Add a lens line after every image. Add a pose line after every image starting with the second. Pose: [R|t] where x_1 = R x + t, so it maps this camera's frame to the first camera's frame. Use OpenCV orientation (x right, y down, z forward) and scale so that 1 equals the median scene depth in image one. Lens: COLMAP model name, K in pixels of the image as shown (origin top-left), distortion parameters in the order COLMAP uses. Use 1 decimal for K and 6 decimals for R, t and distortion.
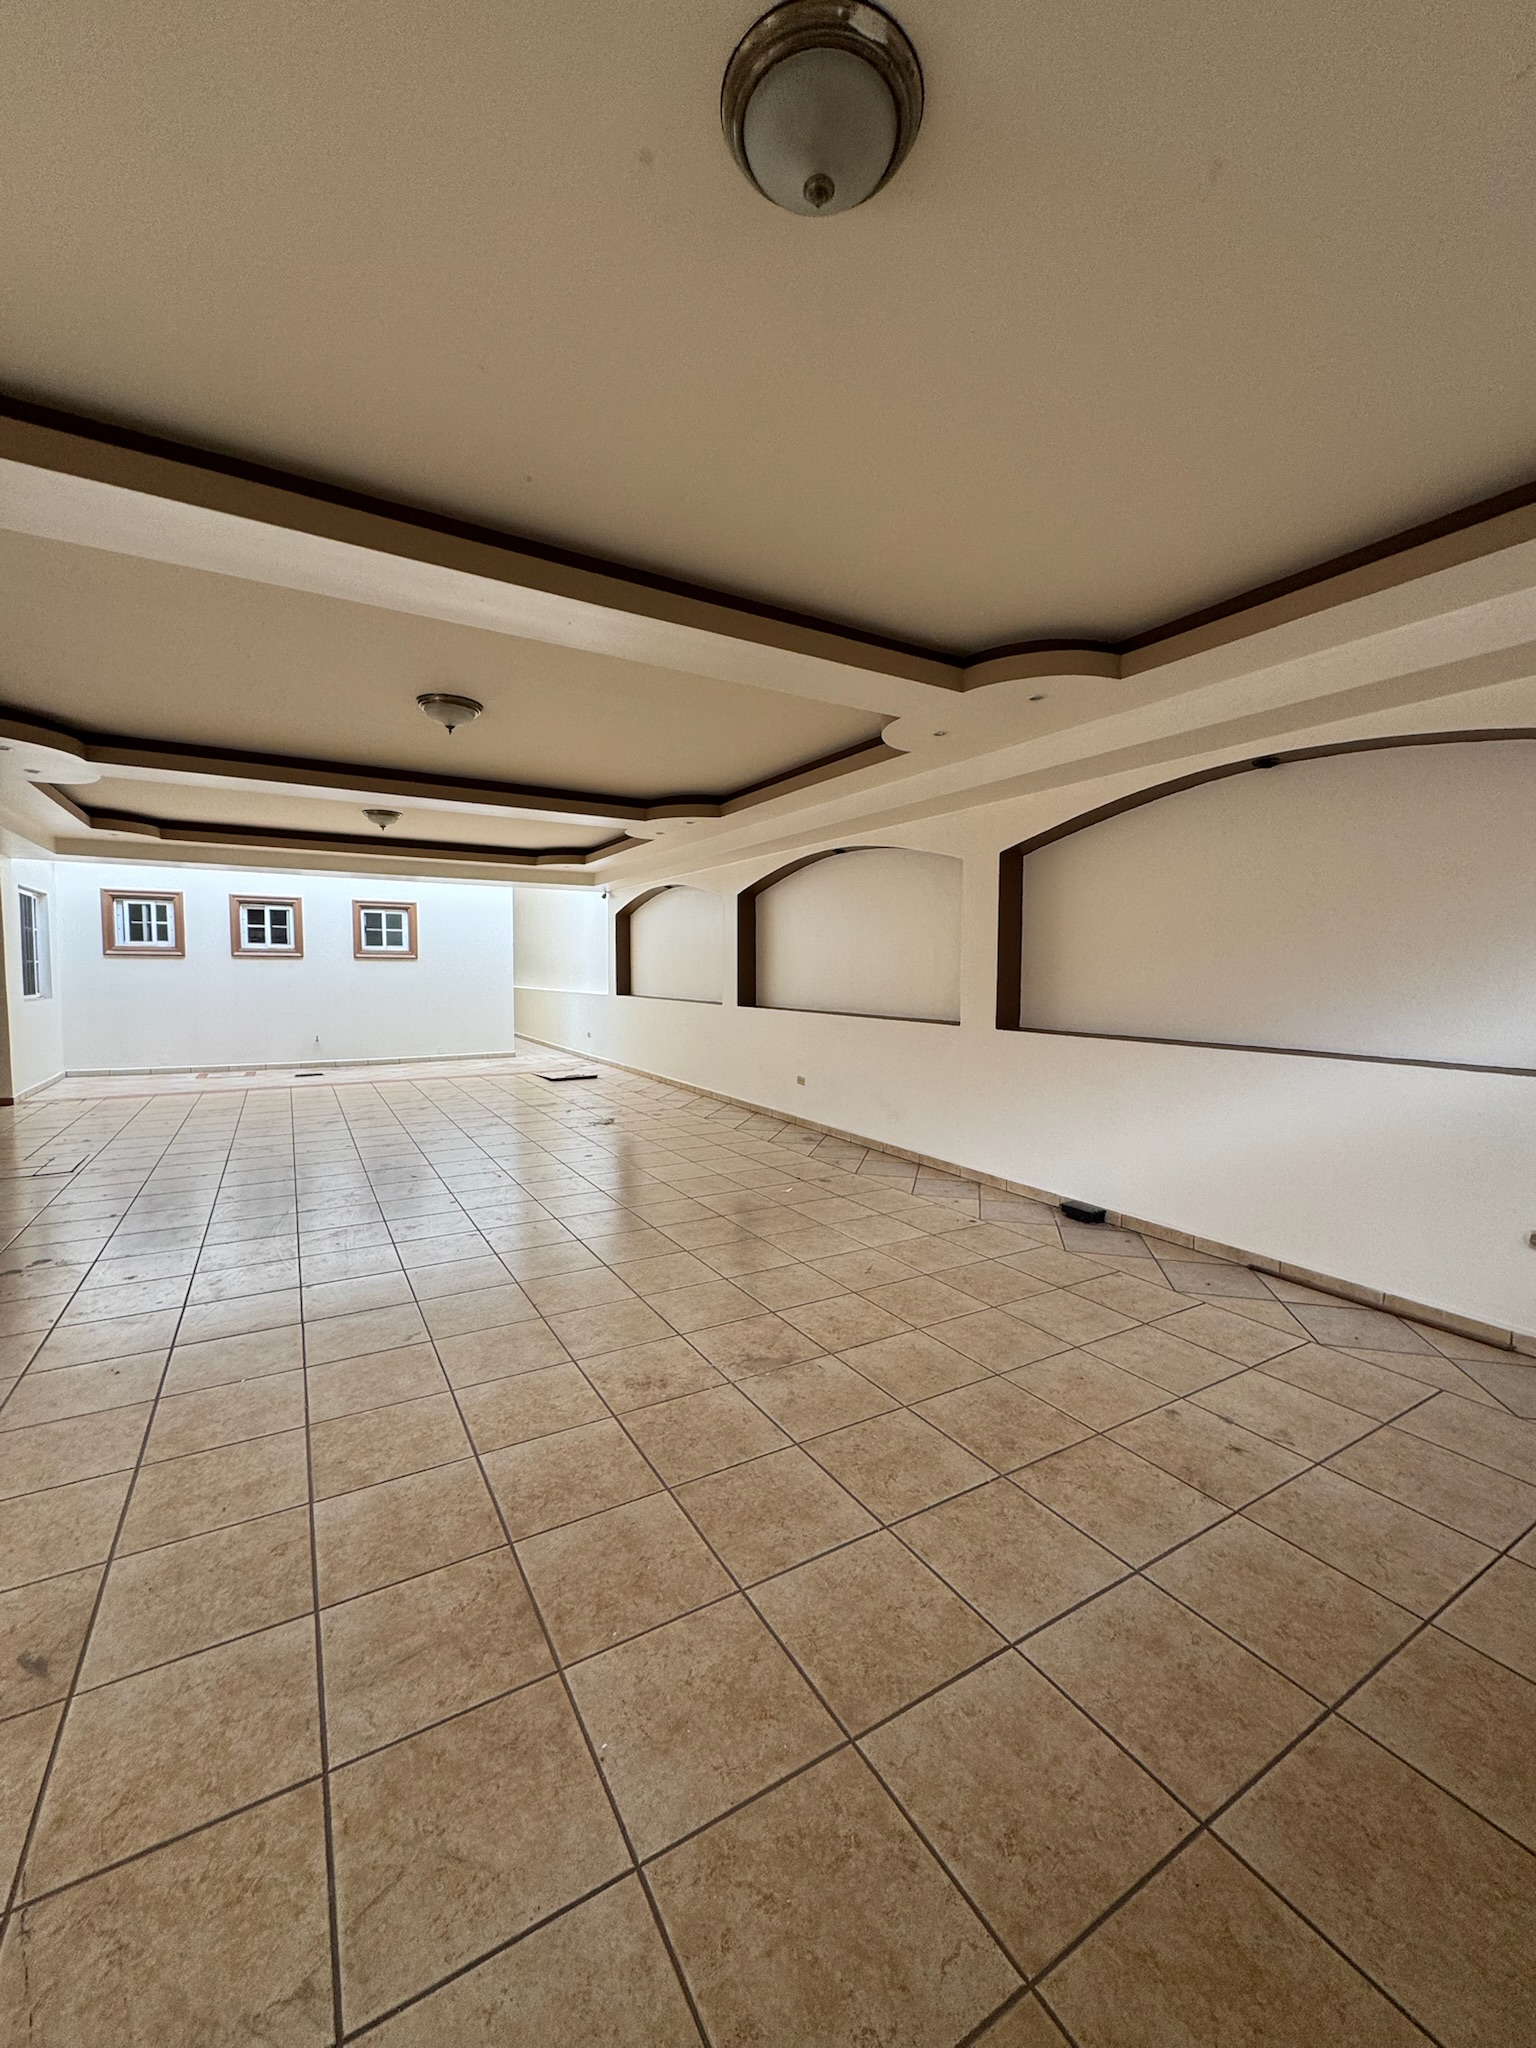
lens RADIAL K [[813.1, 0, 767.8], [0, 813.1, 1017.3], [0, 0, 1]] dist [-0.002766, 0.000099]
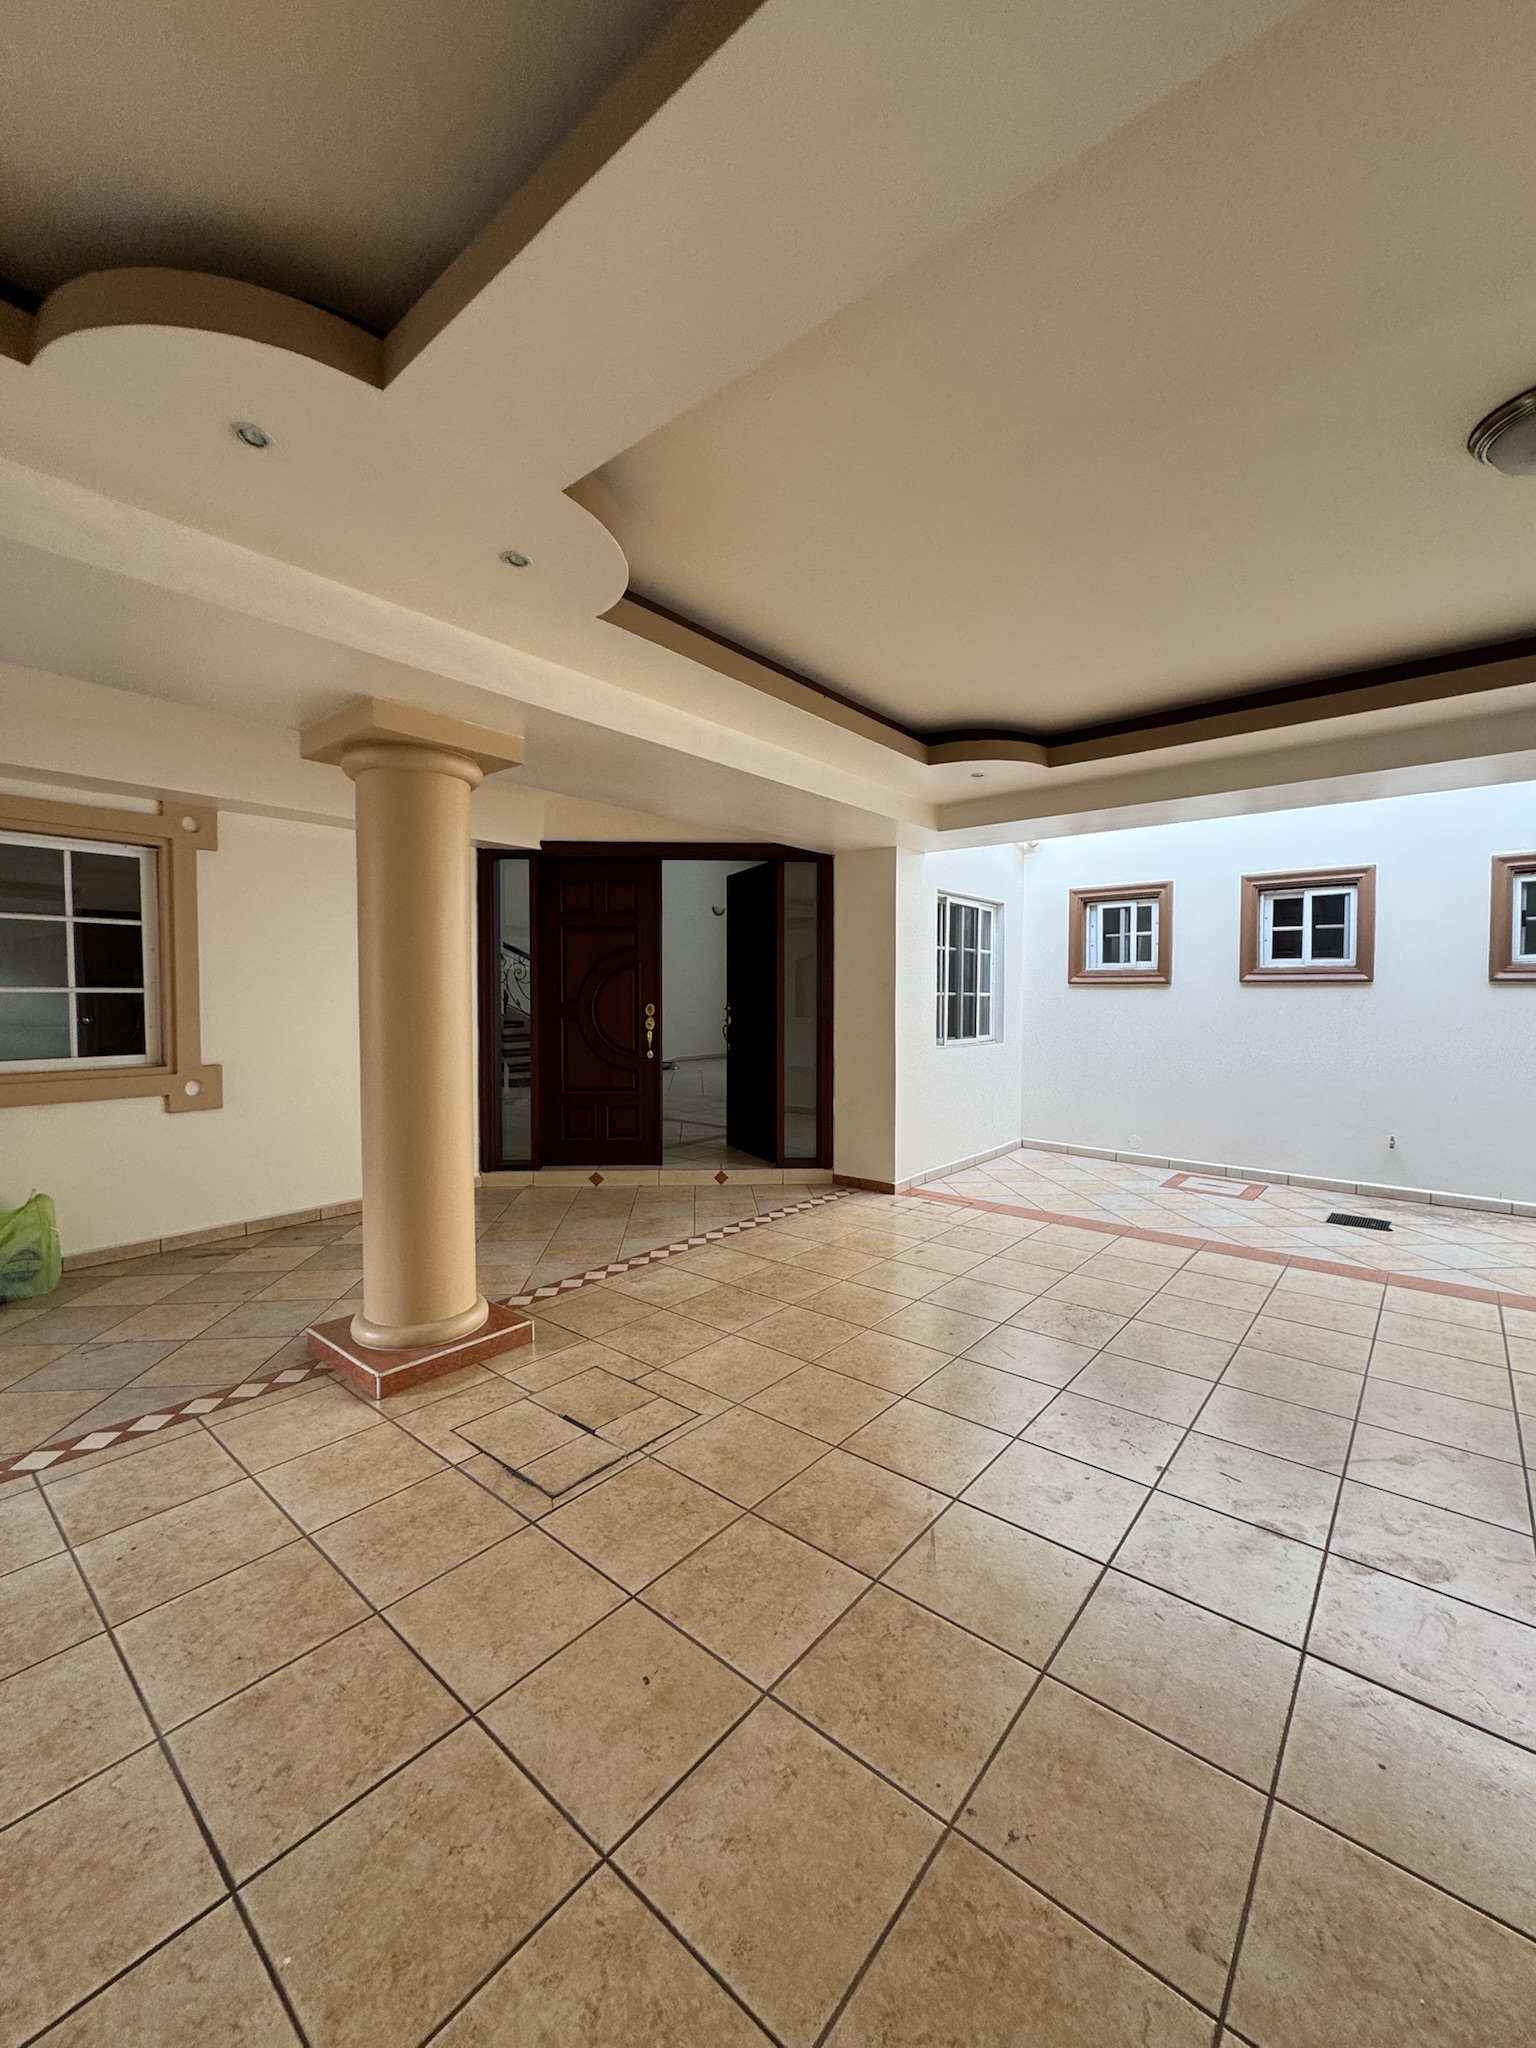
lens RADIAL K [[813.1, 0, 763.7], [0, 813.1, 1018.5], [0, 0, 1]] dist [-0.002766, 0.000099]
pose [[0.344283, 0.019599, -0.938661, -0.231749], [-0.059478, 0.998229, -0.000973, -0.028540], [0.936980, 0.056165, 0.344839, 0.484188]]
